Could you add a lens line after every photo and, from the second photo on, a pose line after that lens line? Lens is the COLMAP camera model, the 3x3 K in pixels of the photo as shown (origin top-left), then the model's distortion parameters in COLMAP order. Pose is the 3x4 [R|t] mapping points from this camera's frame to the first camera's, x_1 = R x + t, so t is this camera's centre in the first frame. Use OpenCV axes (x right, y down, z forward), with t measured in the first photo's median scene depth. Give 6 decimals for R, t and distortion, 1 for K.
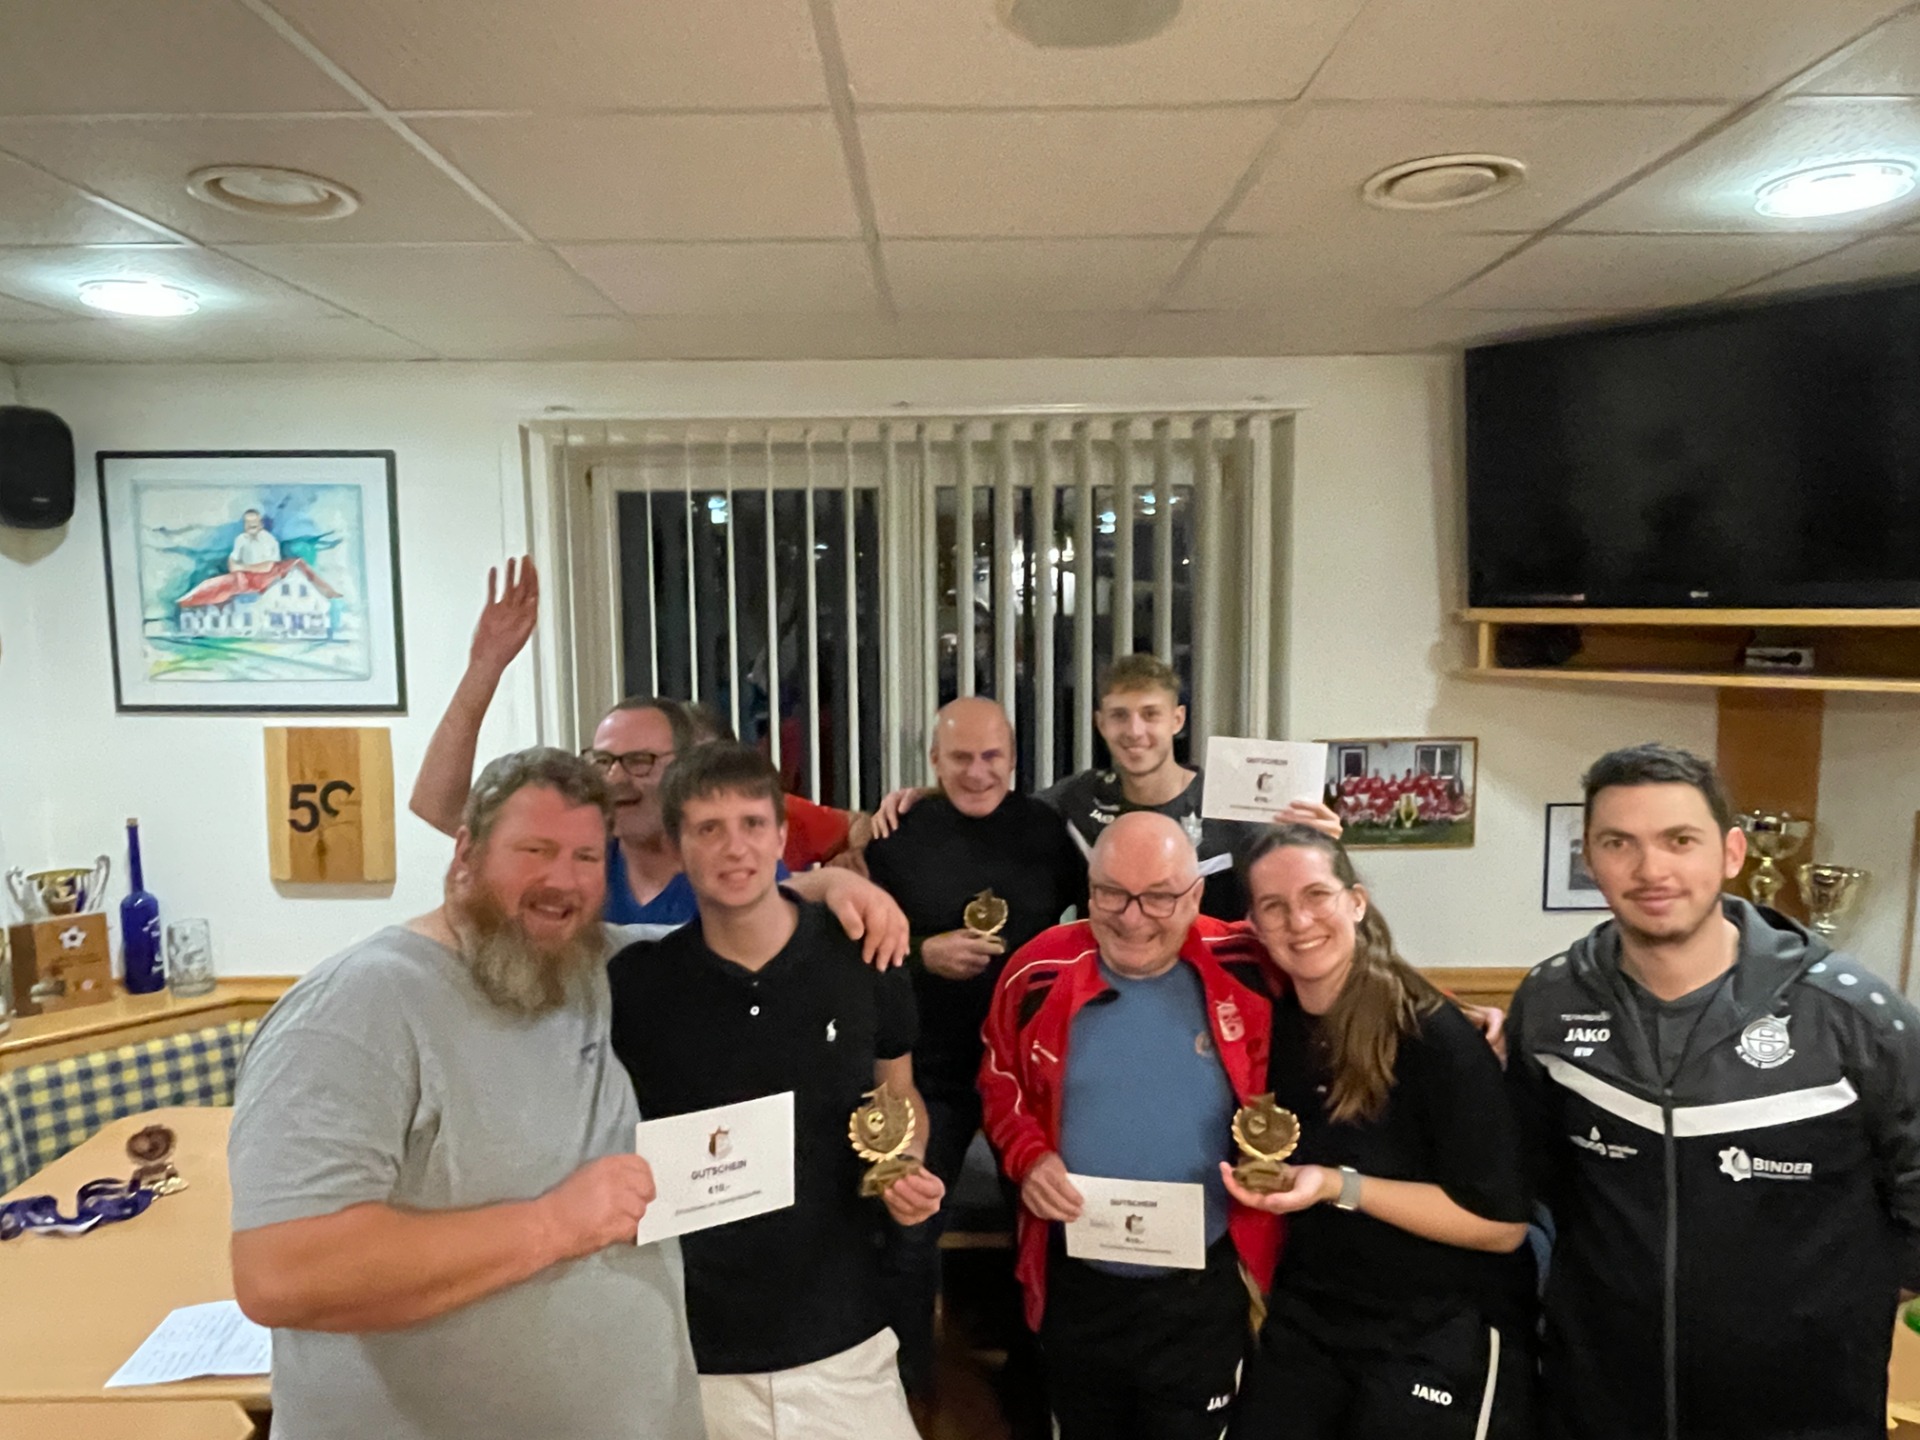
lens RADIAL K [[1268.2, 0, 937.3], [0, 1268.2, 719.9], [0, 0, 1]] dist [-0.013832, -0.000943]
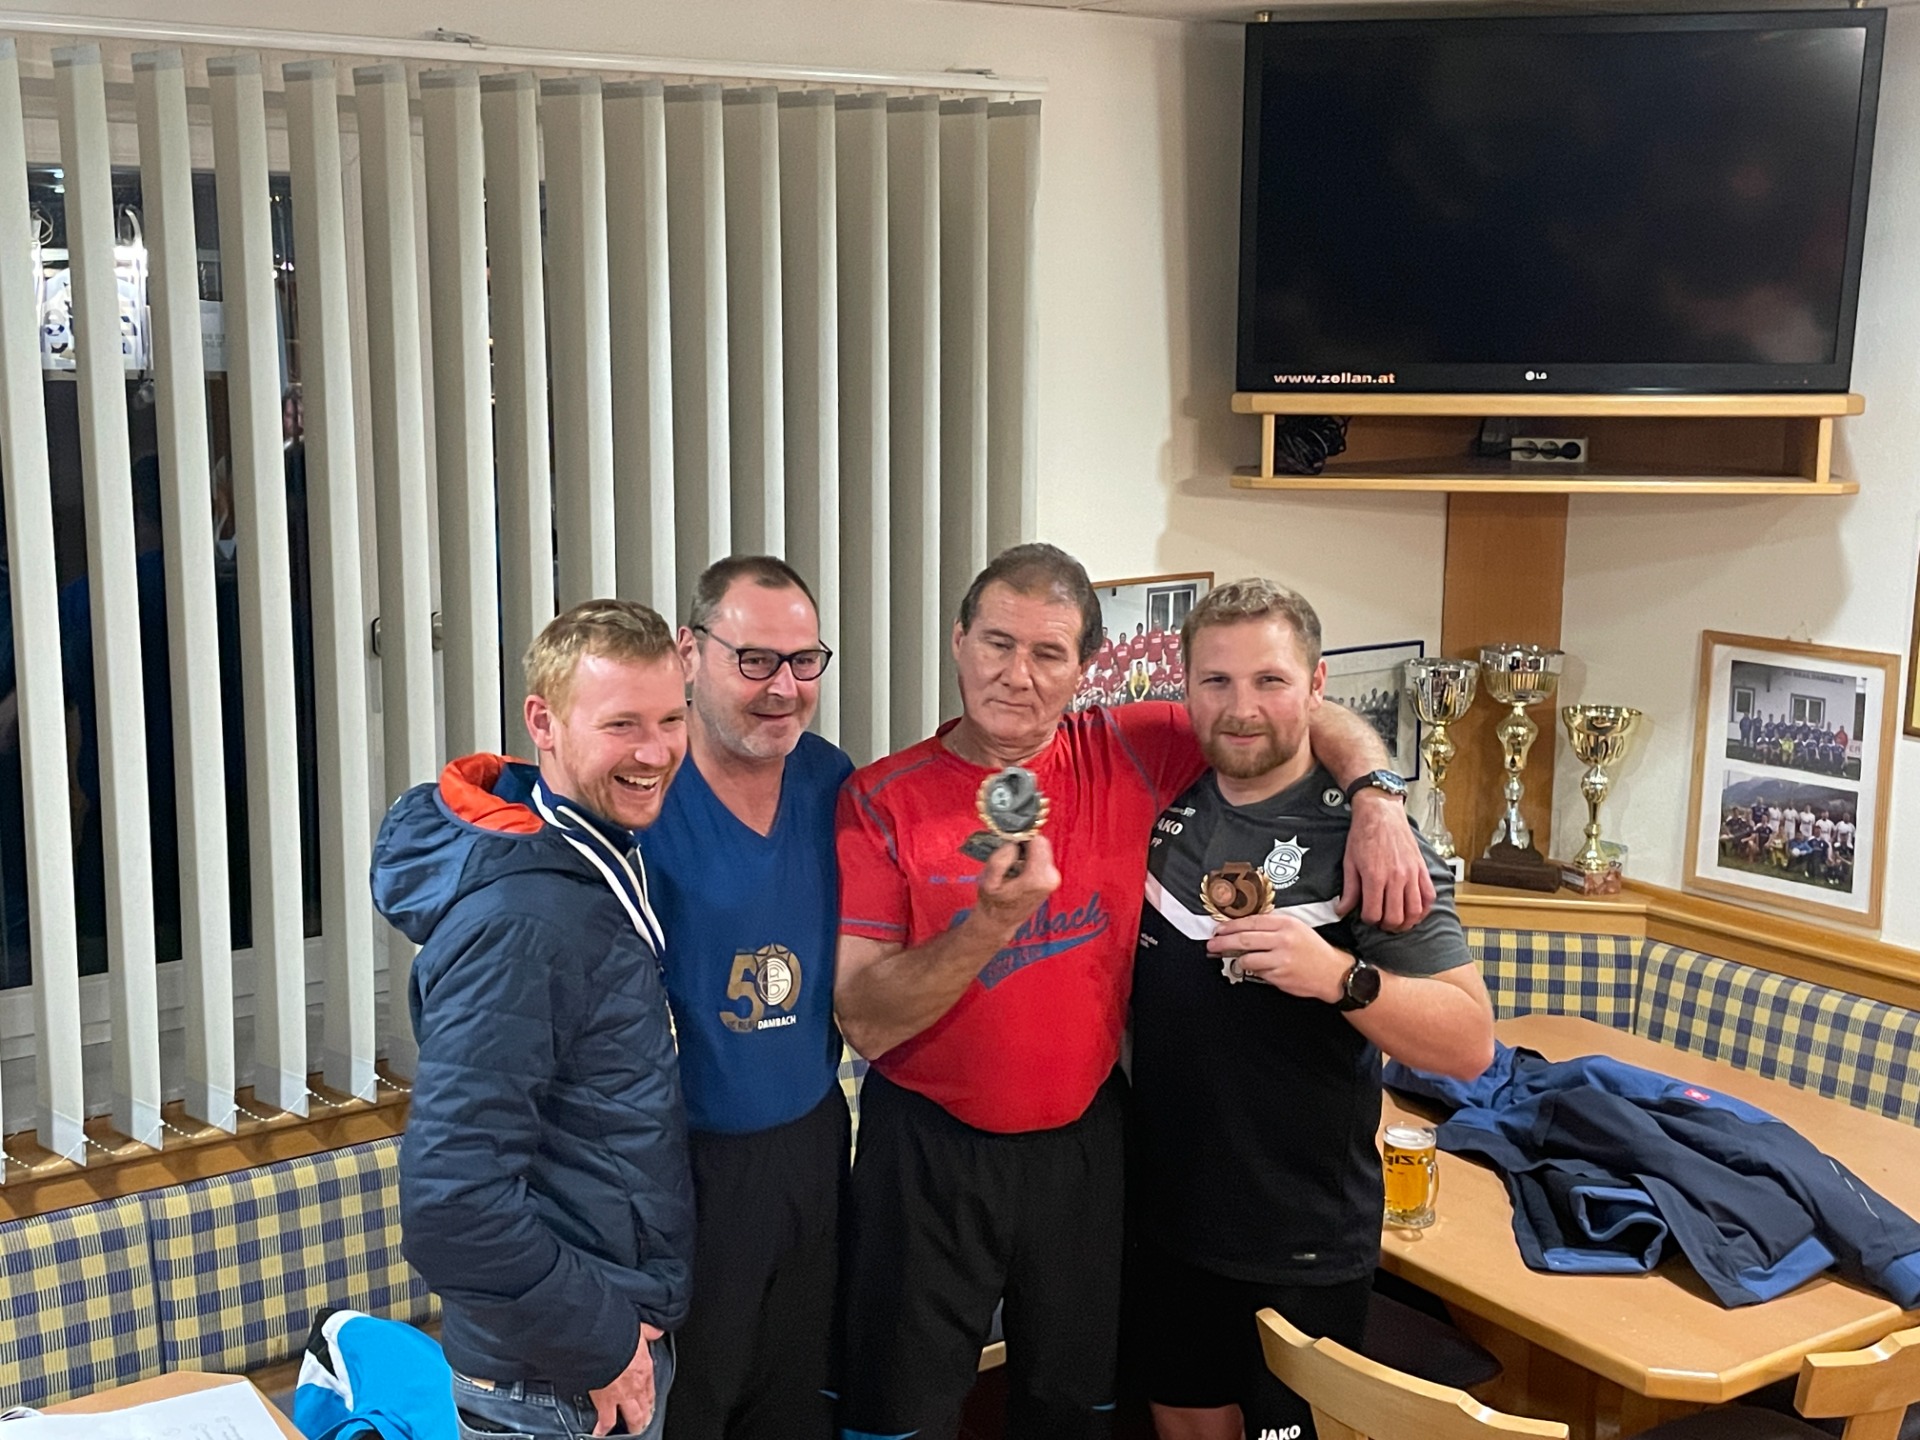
lens RADIAL K [[2300.8, 0, 935.0], [0, 2300.8, 708.8], [0, 0, 1]] dist [0.064423, 0.000000]
pose [[0.814776, -0.093362, 0.572209, -0.460836], [0.048099, 0.994432, 0.093764, -0.039891], [-0.577777, -0.048874, 0.814730, 0.030428]]
